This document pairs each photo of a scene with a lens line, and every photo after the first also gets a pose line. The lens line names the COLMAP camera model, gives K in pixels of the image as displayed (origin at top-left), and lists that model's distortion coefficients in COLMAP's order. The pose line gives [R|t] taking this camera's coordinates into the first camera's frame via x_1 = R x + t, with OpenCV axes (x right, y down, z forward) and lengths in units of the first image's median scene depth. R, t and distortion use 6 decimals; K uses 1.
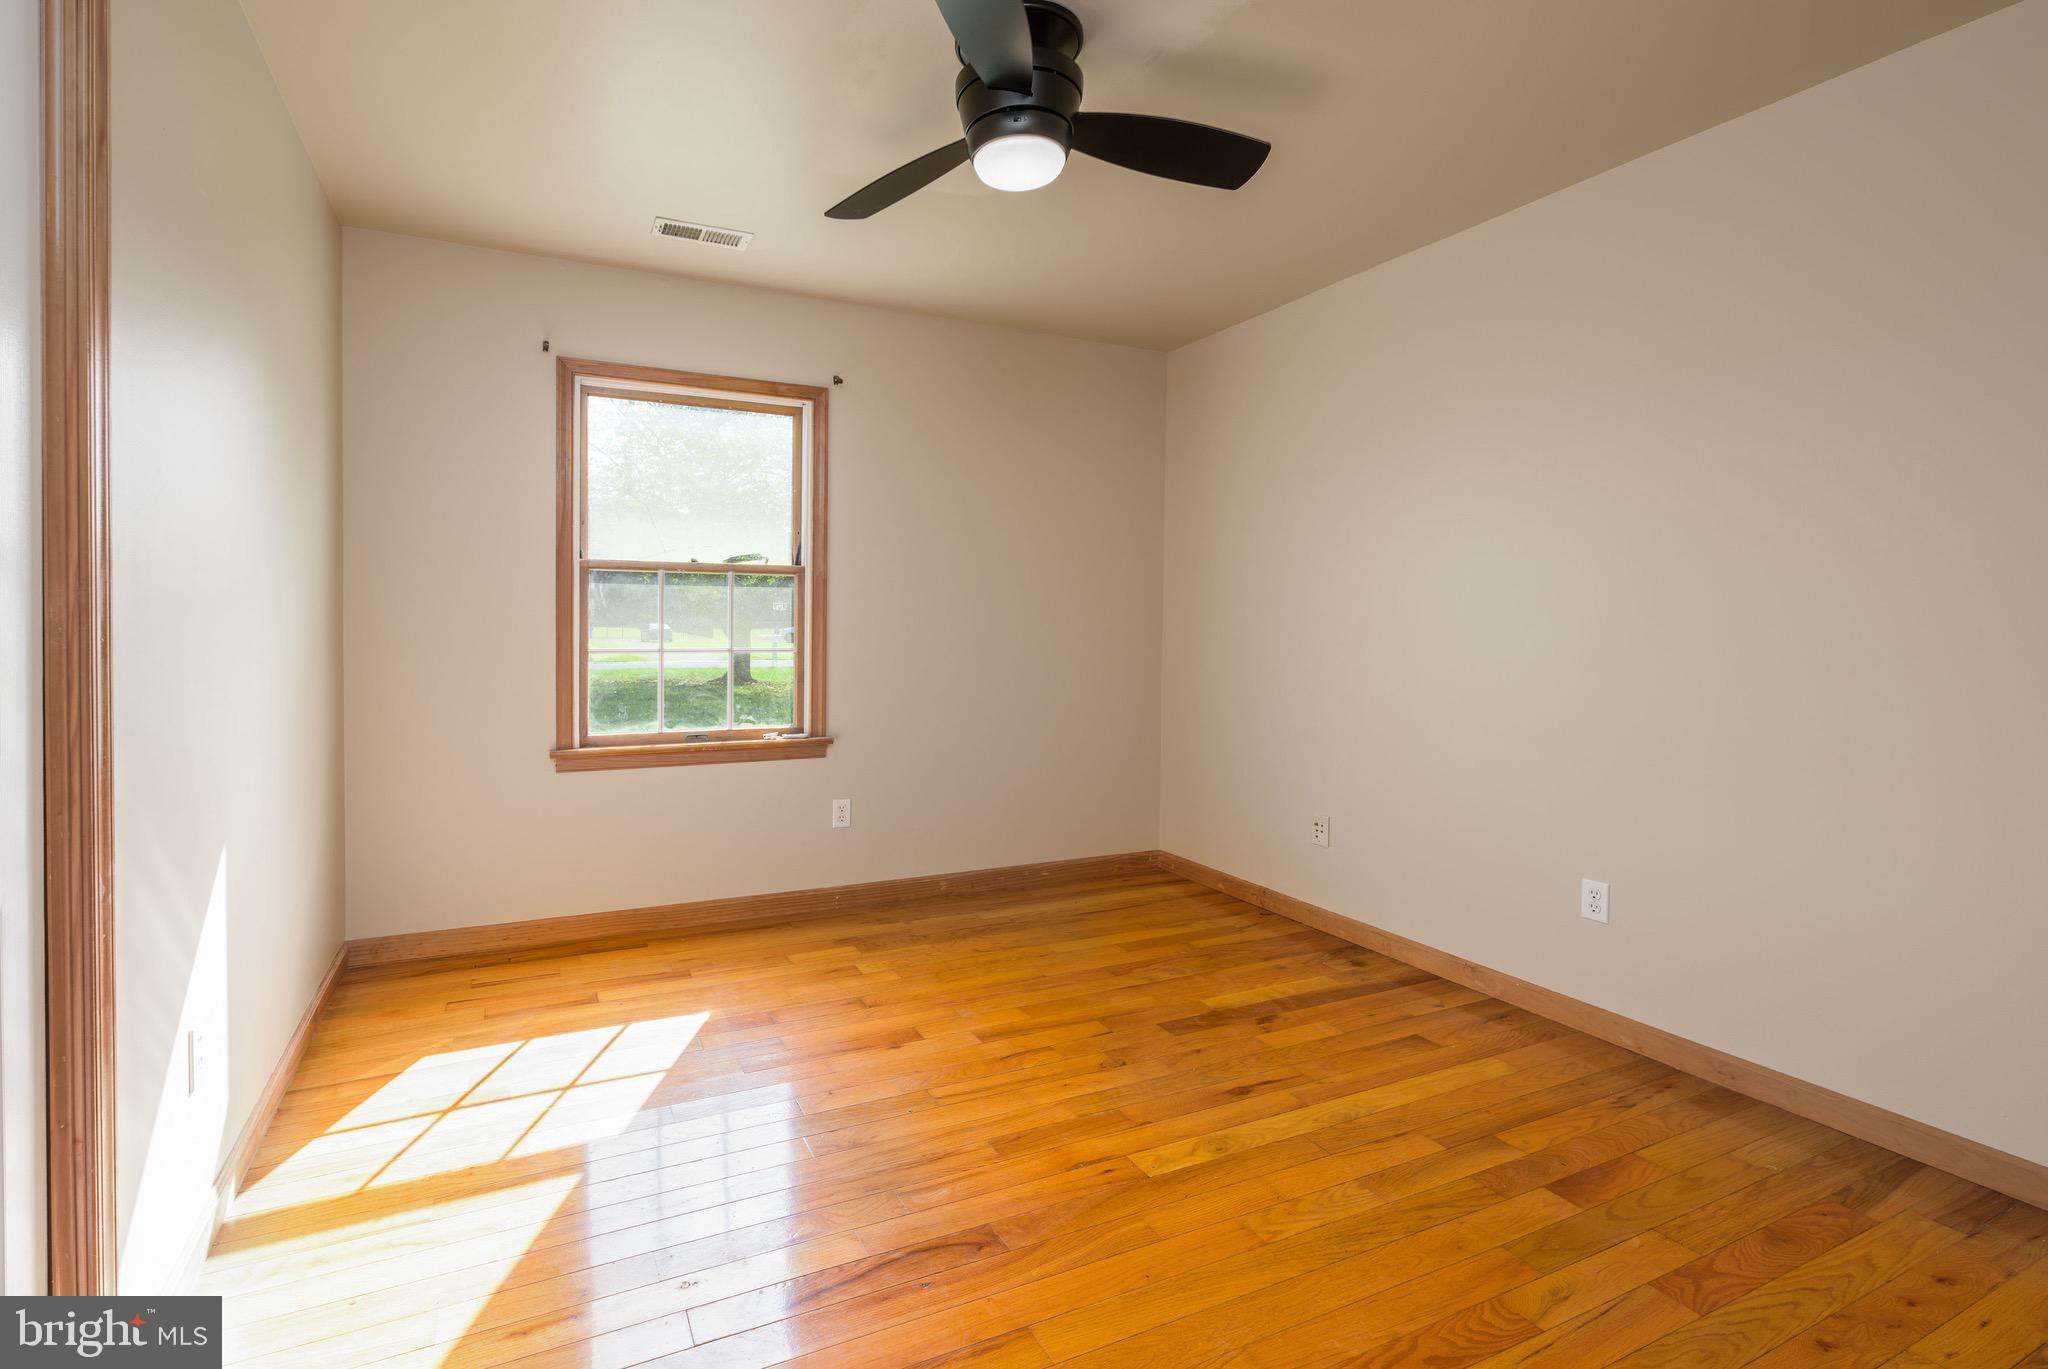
lens RADIAL K [[885.7, 0, 1022.1], [0, 885.7, 635.2], [0, 0, 1]] dist [0.000259, -0.000121]
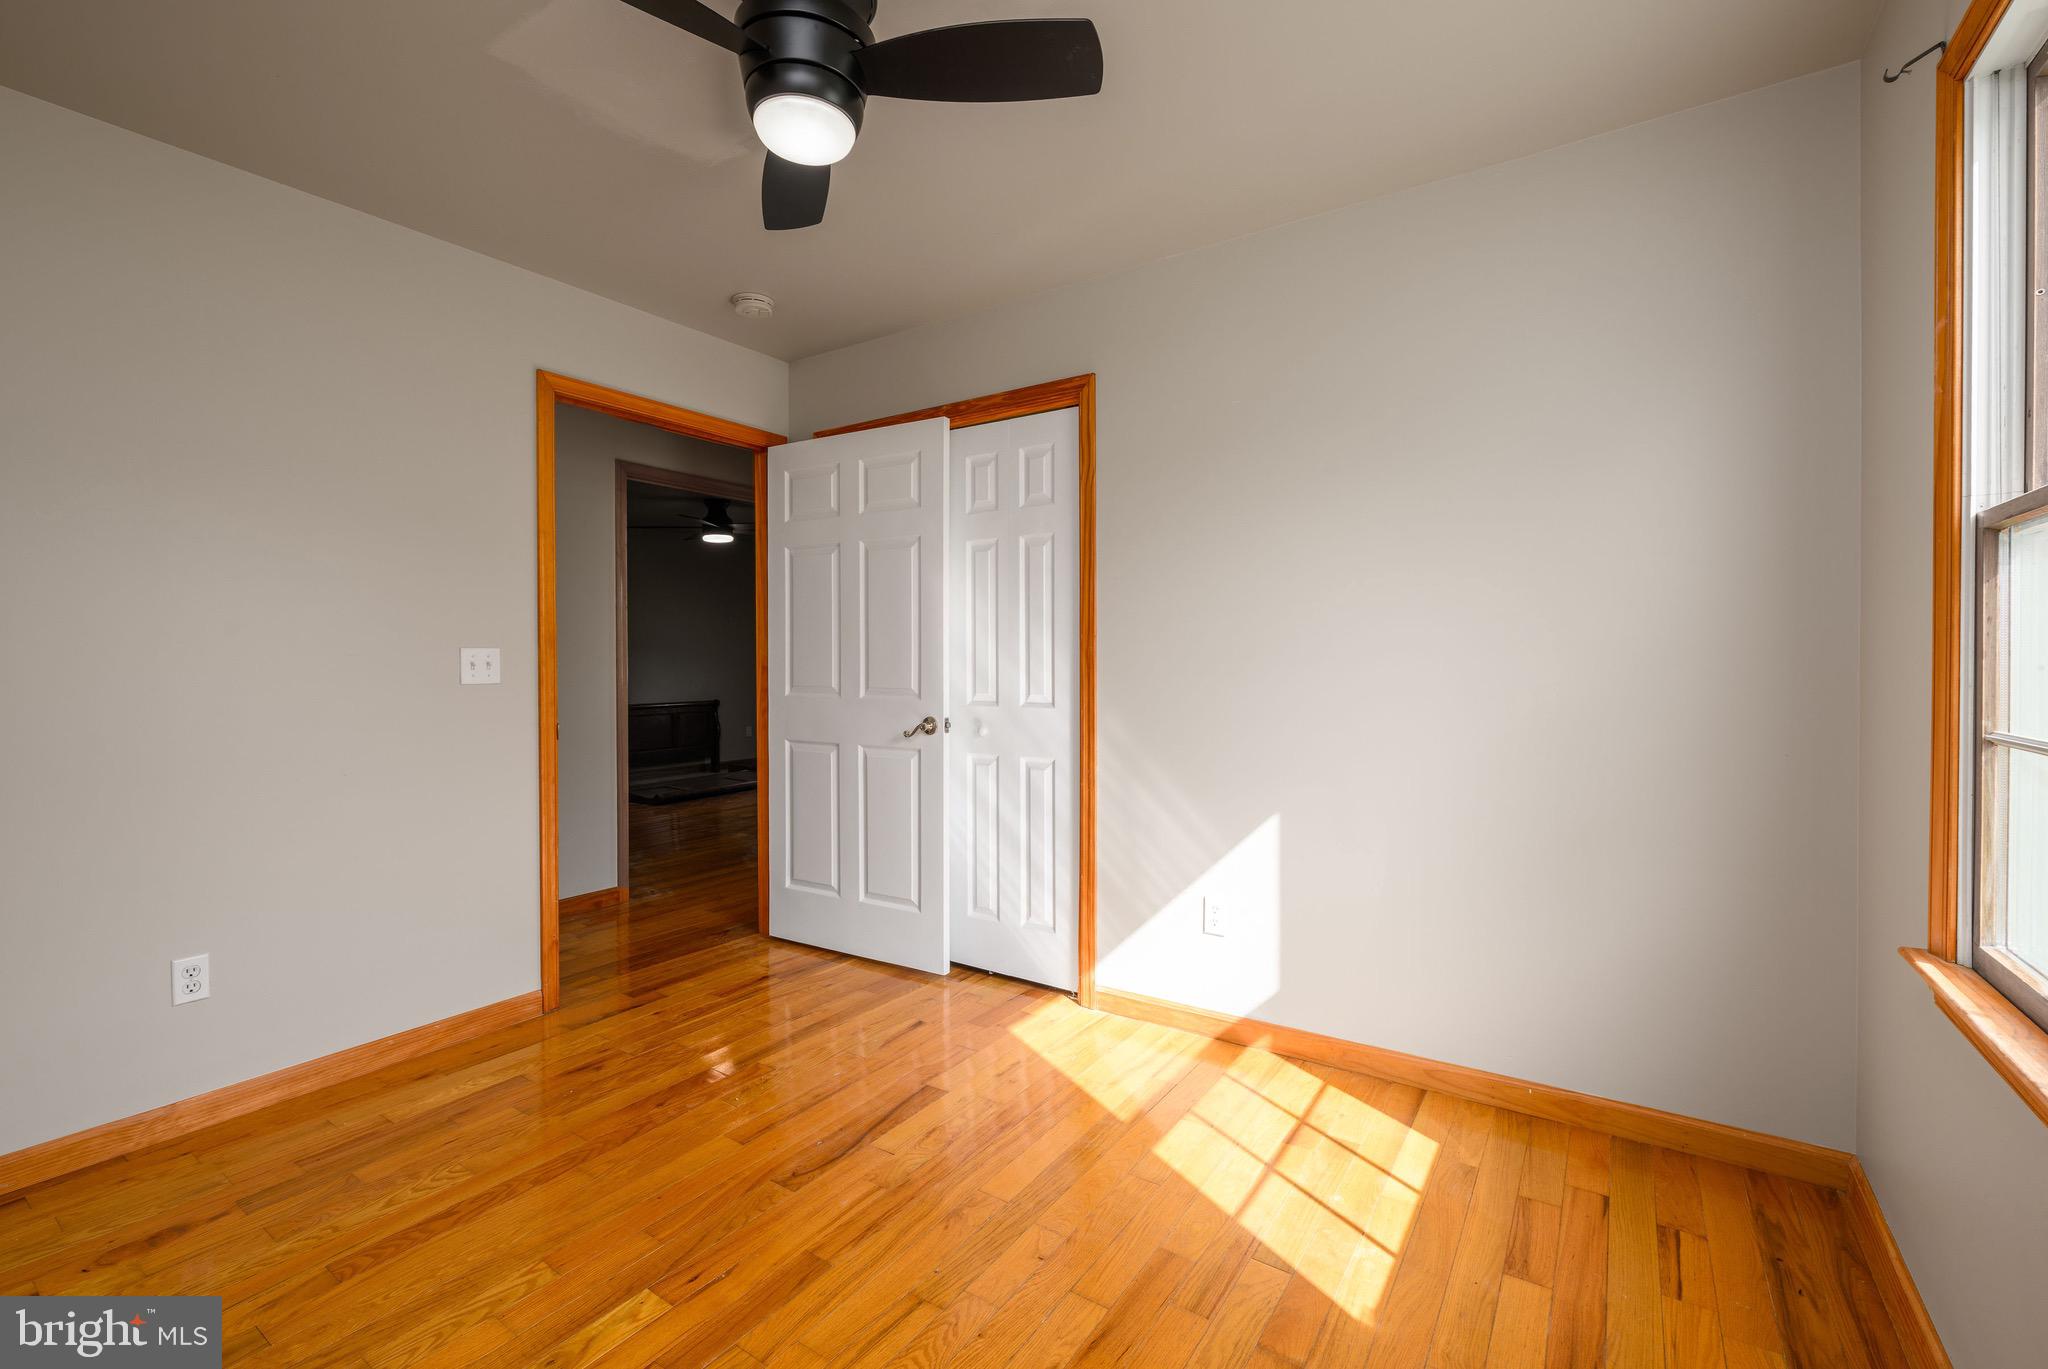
lens RADIAL K [[885.7, 0, 1022.1], [0, 885.7, 635.2], [0, 0, 1]] dist [0.000259, -0.000121]
pose [[-0.889784, -0.009363, -0.456286, 0.213565], [-0.004116, 0.999913, -0.012493, -0.081674], [0.456364, -0.009238, -0.889745, 1.917182]]
